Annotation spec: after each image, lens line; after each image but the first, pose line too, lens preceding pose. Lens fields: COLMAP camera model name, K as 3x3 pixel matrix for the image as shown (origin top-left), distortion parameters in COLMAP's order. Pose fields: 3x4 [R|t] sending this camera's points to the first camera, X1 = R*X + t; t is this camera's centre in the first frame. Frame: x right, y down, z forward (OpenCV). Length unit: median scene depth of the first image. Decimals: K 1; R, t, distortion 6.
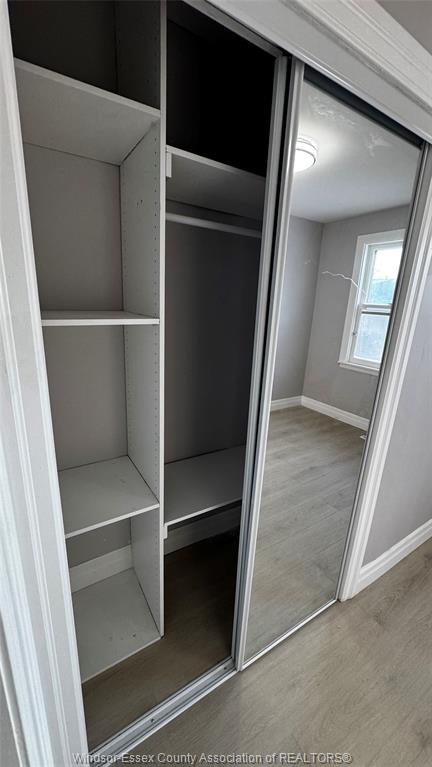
lens RADIAL K [[305.5, 0, 213.8], [0, 305.5, 388.5], [0, 0, 1]] dist [-0.001670, -0.000501]
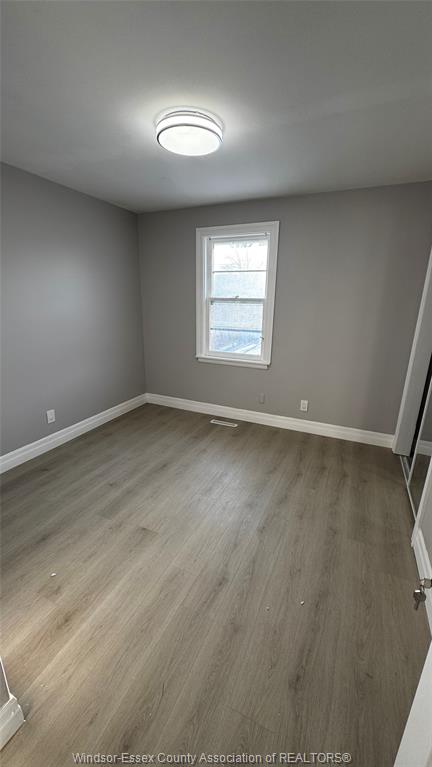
lens RADIAL K [[305.5, 0, 209.9], [0, 305.5, 391.3], [0, 0, 1]] dist [-0.001670, -0.000501]
pose [[0.838562, -0.176223, 0.515518, -0.087072], [0.161457, 0.984118, 0.073774, -0.042503], [-0.520332, 0.021370, 0.853697, 0.136410]]
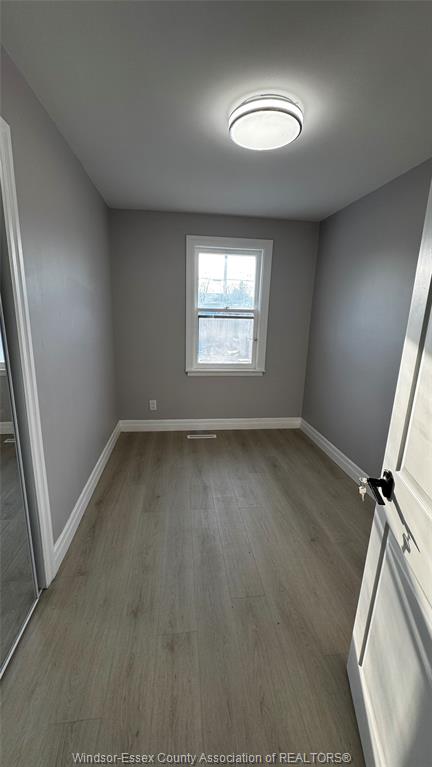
lens RADIAL K [[305.5, 0, 216.8], [0, 305.5, 381.7], [0, 0, 1]] dist [-0.001670, -0.000501]
pose [[0.413966, -0.239513, 0.878218, -0.367680], [0.236673, 0.959905, 0.150230, -0.173020], [-0.878987, 0.145660, 0.454054, 0.514639]]
